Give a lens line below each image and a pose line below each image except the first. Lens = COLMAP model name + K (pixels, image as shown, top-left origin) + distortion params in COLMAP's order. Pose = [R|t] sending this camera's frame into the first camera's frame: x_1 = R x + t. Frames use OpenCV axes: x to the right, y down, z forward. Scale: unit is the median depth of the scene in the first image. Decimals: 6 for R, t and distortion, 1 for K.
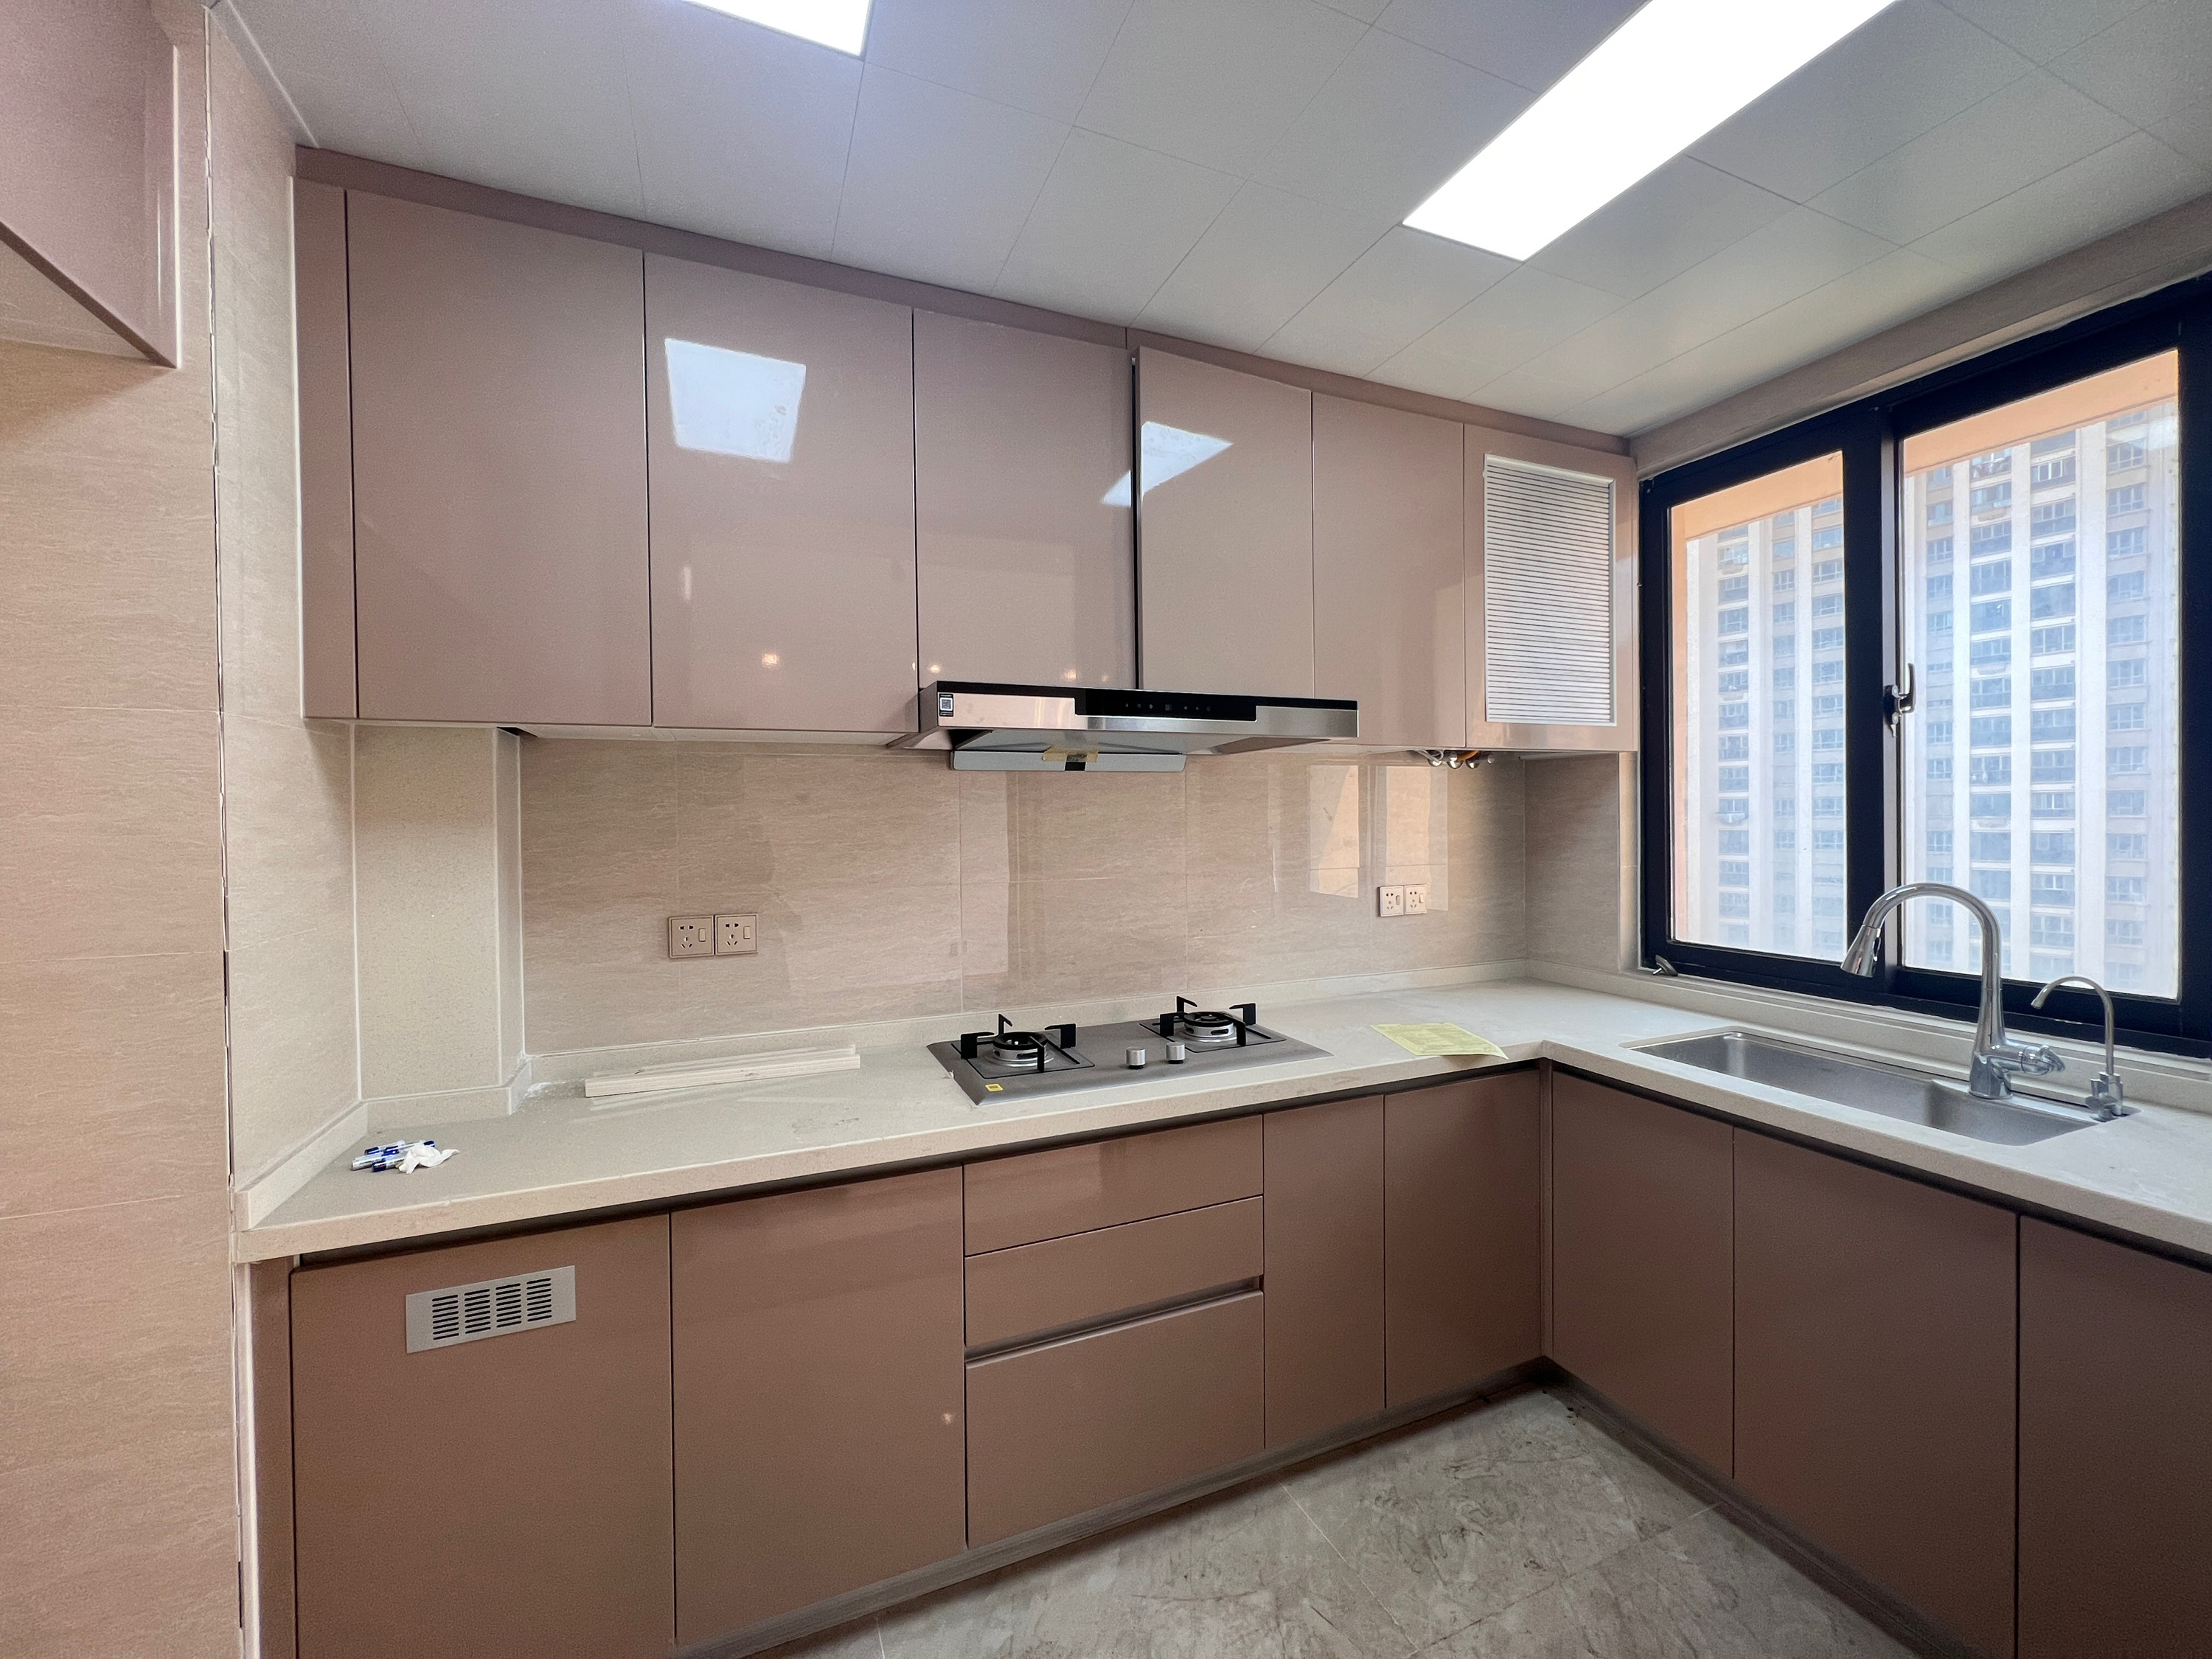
lens RADIAL K [[864.9, 0, 1106.0], [0, 864.9, 829.5], [0, 0, 1]] dist [-0.011028, 0.000237]
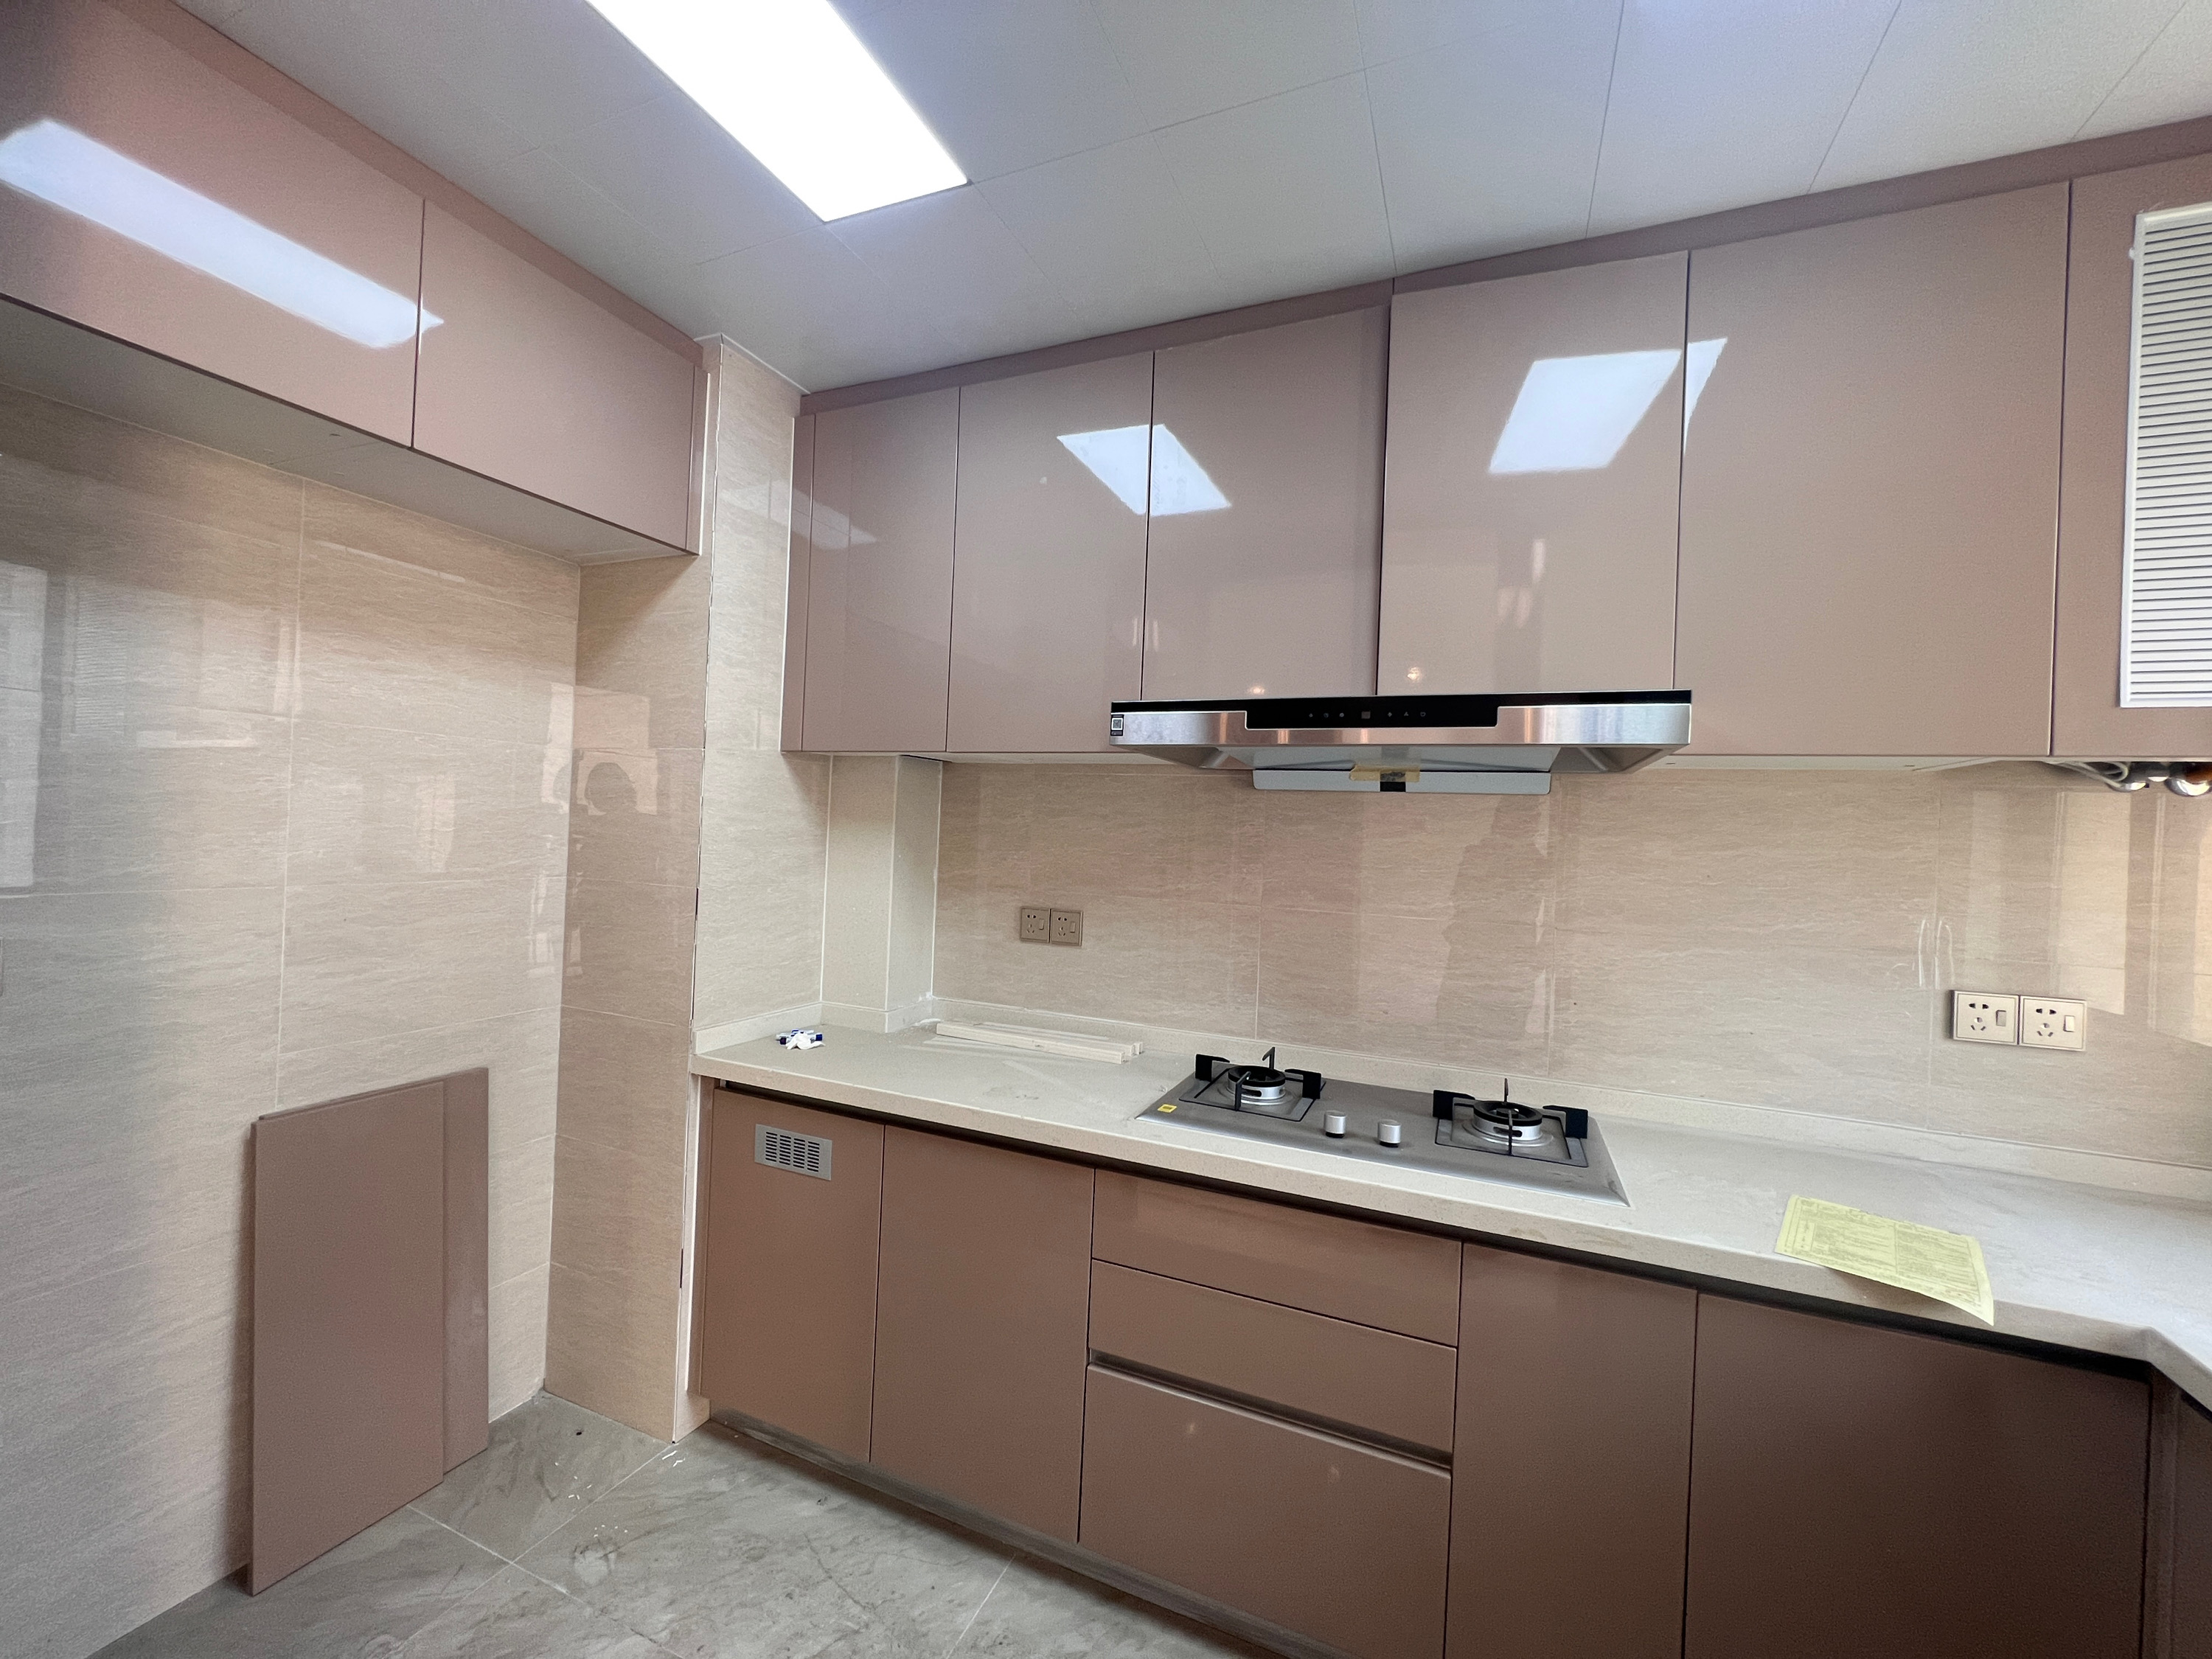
lens RADIAL K [[893.6, 0, 1106.0], [0, 893.6, 829.5], [0, 0, 1]] dist [-0.009275, 0.000074]
pose [[0.694308, 0.037944, -0.718677, 0.512597], [-0.059946, 0.998188, -0.005212, -0.009609], [0.717177, 0.046701, 0.695325, 0.211339]]
